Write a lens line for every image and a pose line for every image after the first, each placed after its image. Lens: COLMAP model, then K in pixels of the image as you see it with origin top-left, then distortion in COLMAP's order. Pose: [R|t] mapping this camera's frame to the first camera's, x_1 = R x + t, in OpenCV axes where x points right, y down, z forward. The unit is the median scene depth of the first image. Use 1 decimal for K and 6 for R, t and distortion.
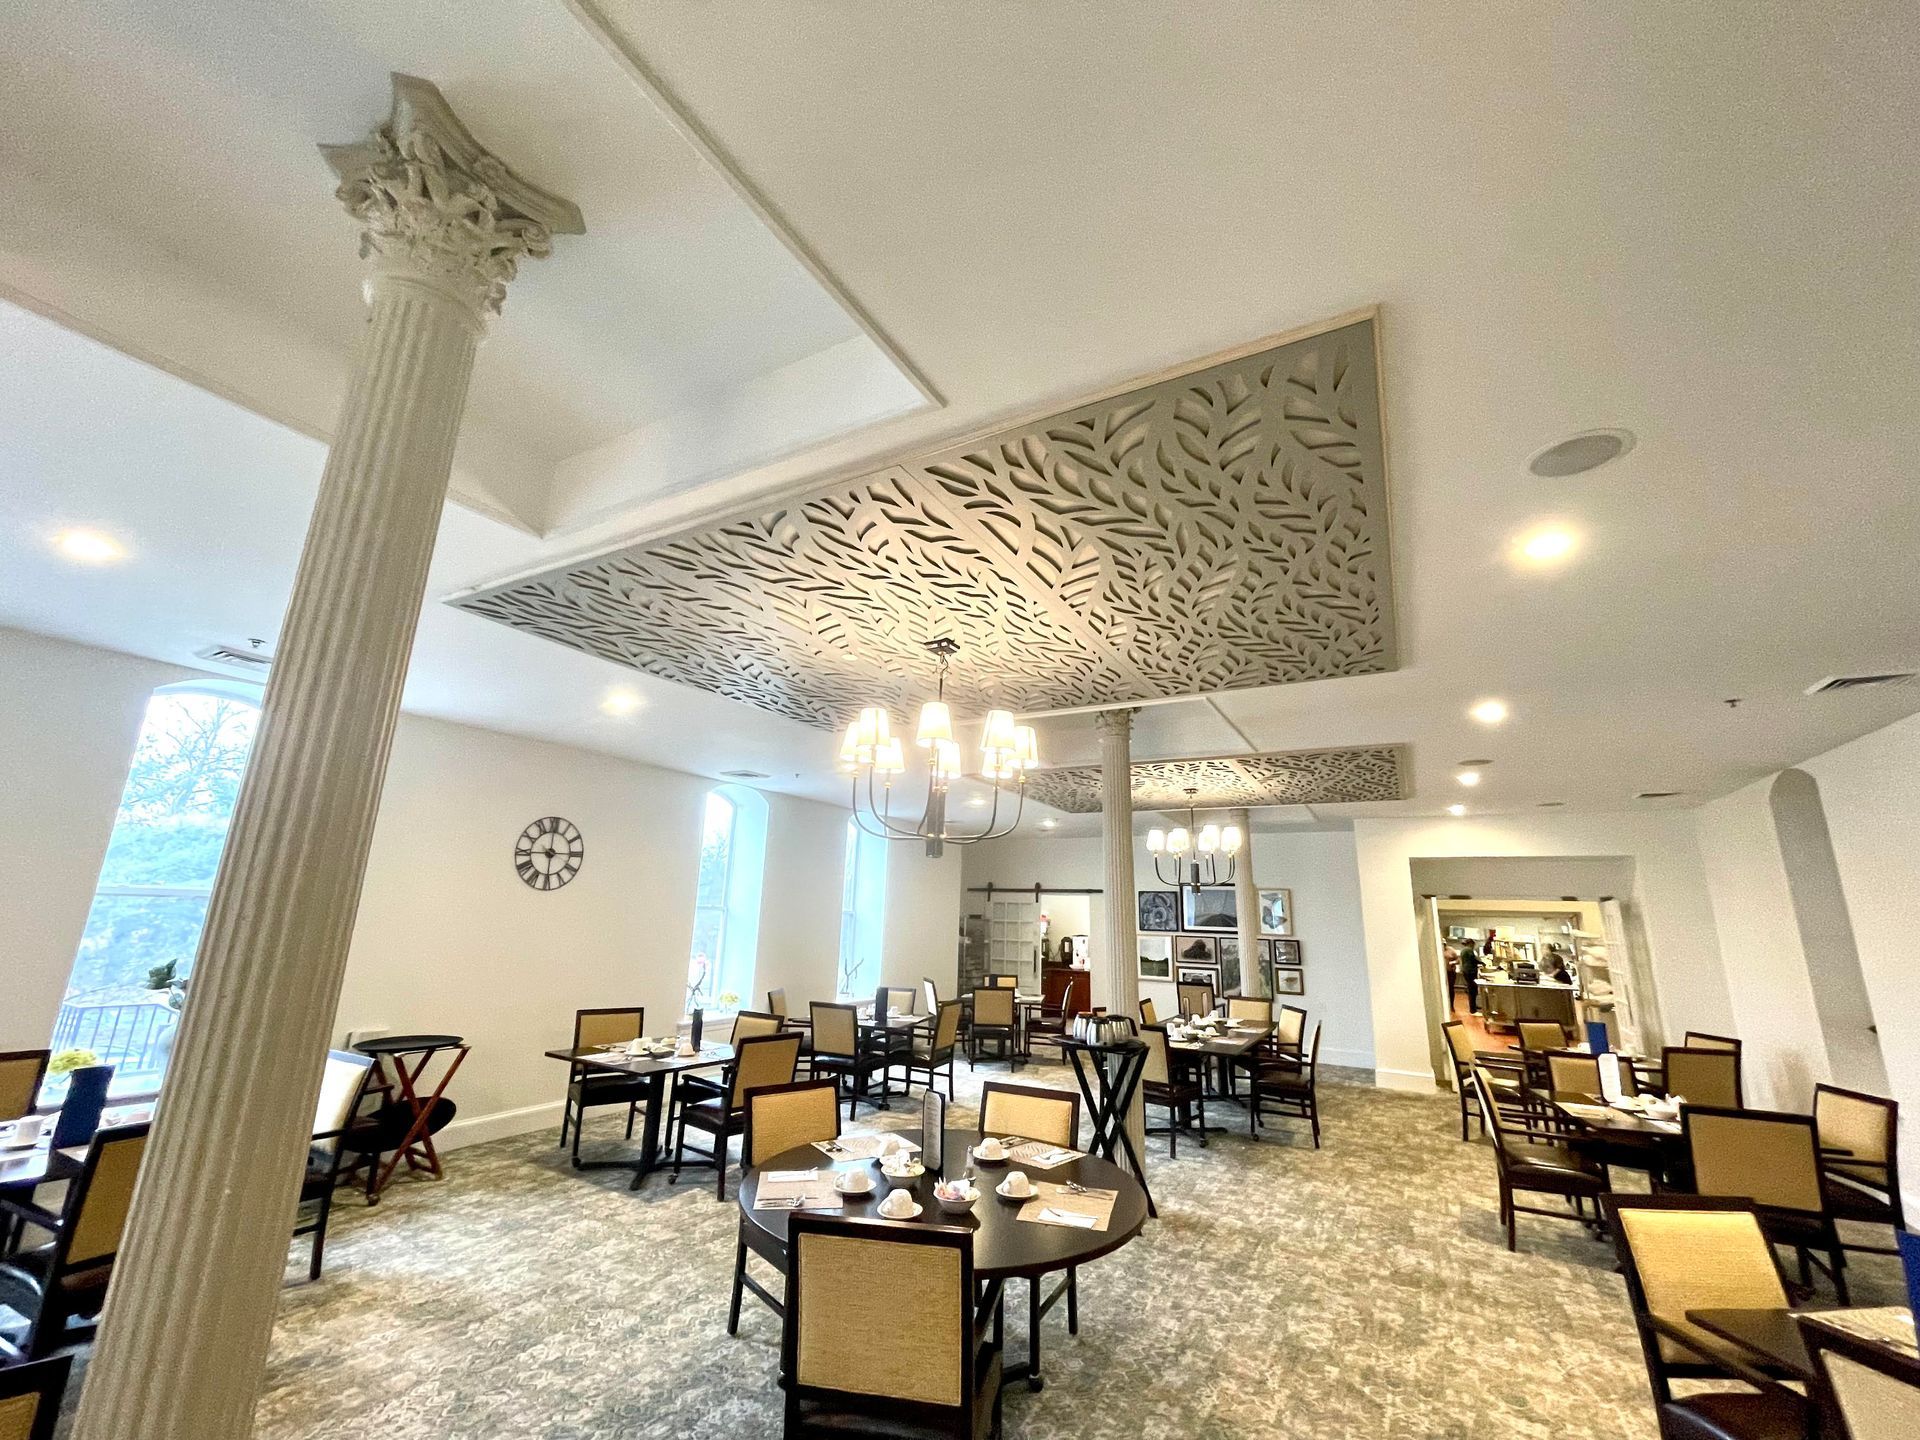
lens RADIAL K [[786.0, 0, 958.9], [0, 786.0, 722.1], [0, 0, 1]] dist [-0.000830, -0.000025]
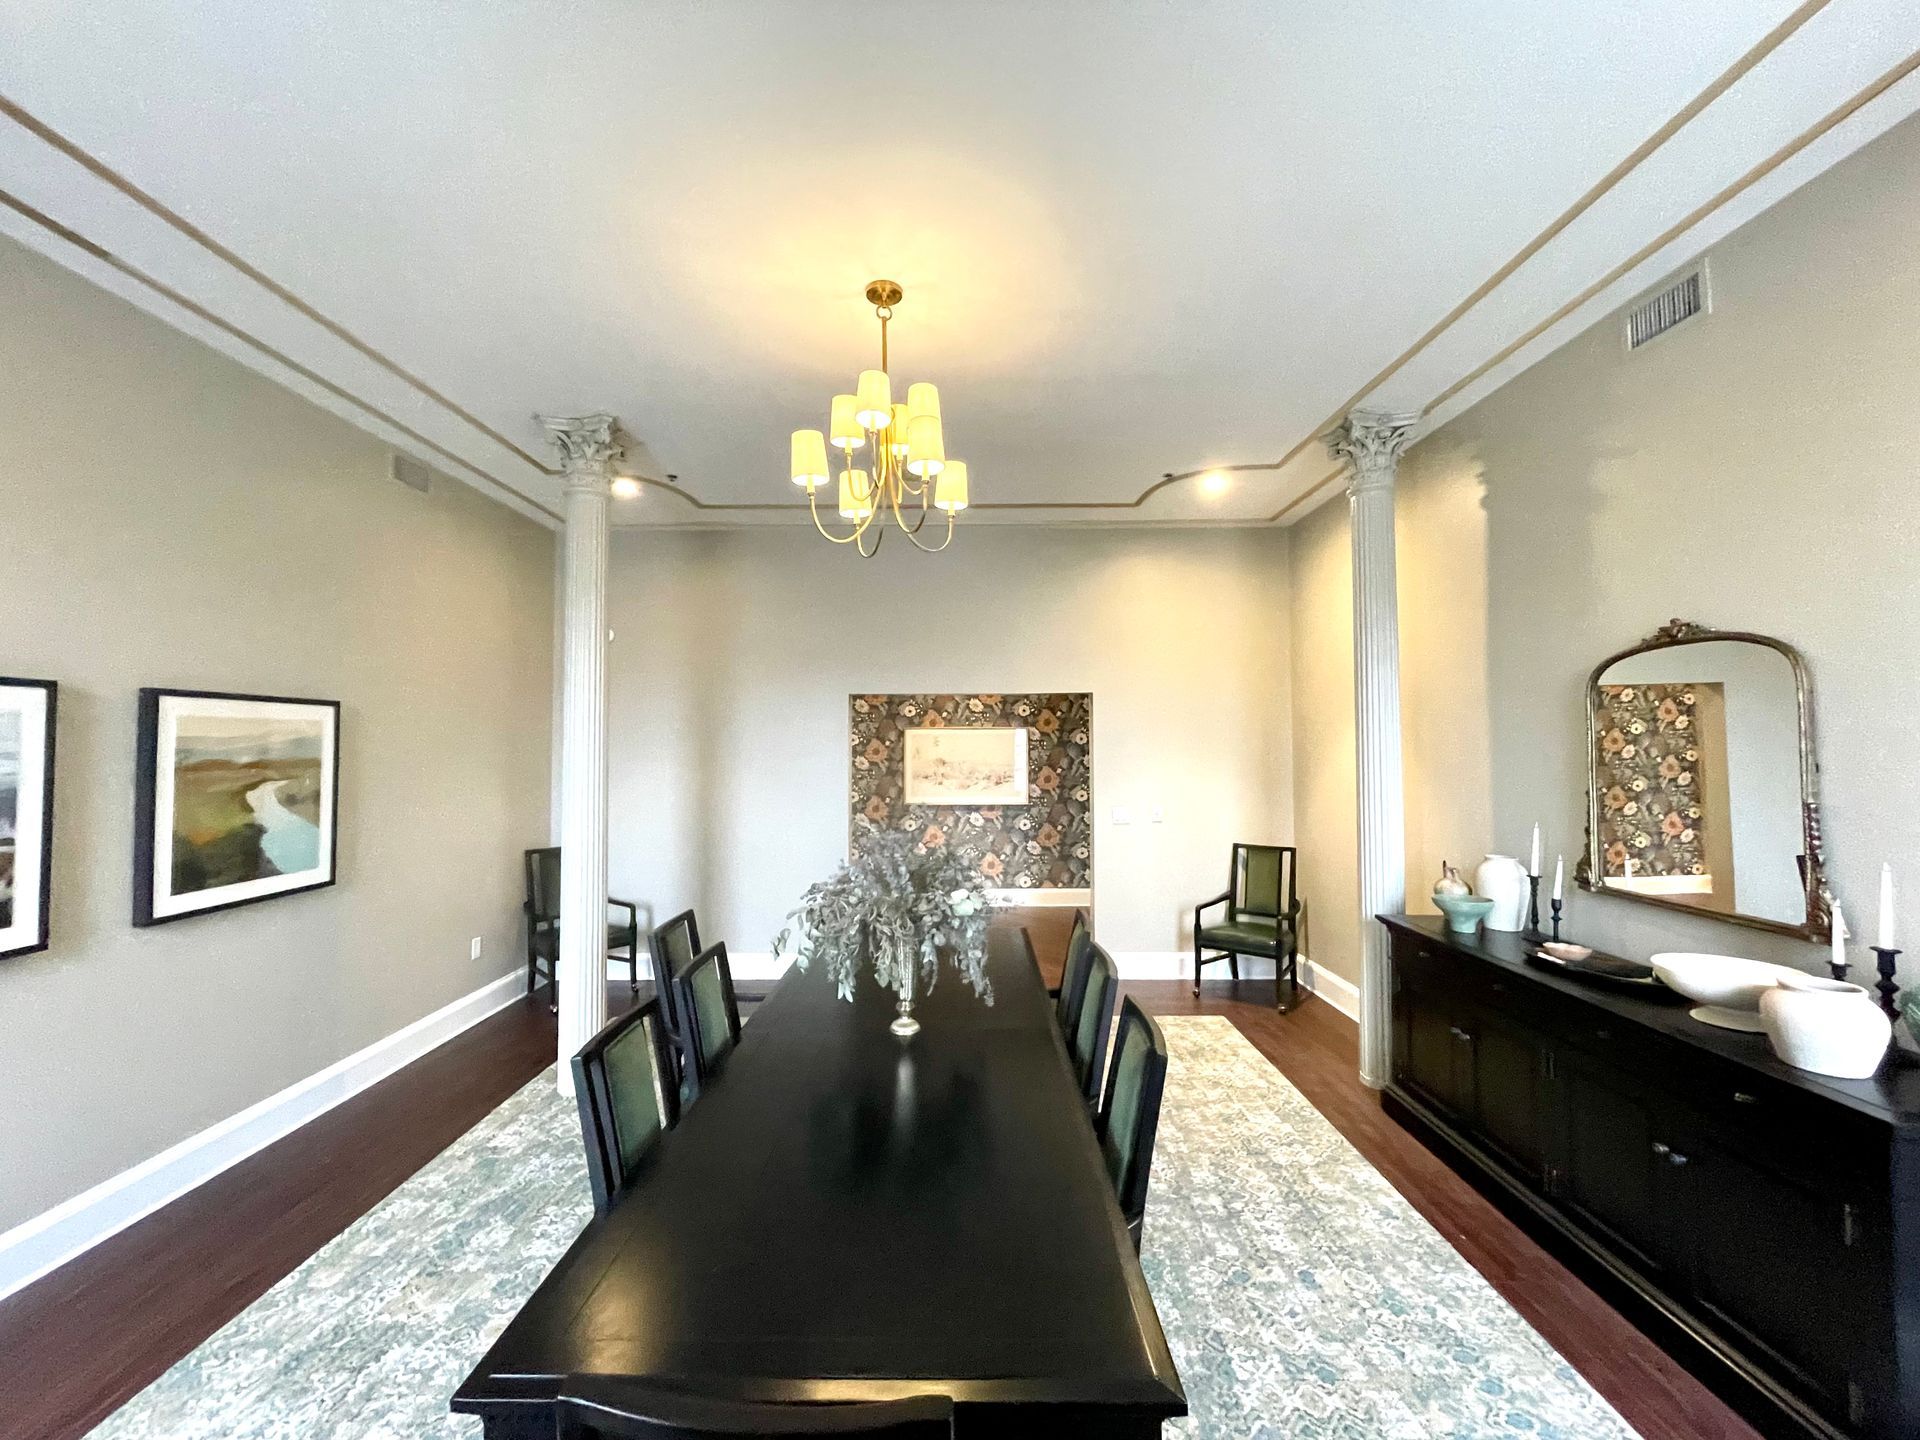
lens RADIAL K [[786.0, 0, 958.2], [0, 786.0, 720.0], [0, 0, 1]] dist [-0.000830, -0.000025]
pose [[-0.866740, -0.053005, -0.495935, 0.938789], [0.089403, 0.961721, -0.259037, 0.437534], [0.490681, -0.268856, -0.828823, 1.600590]]
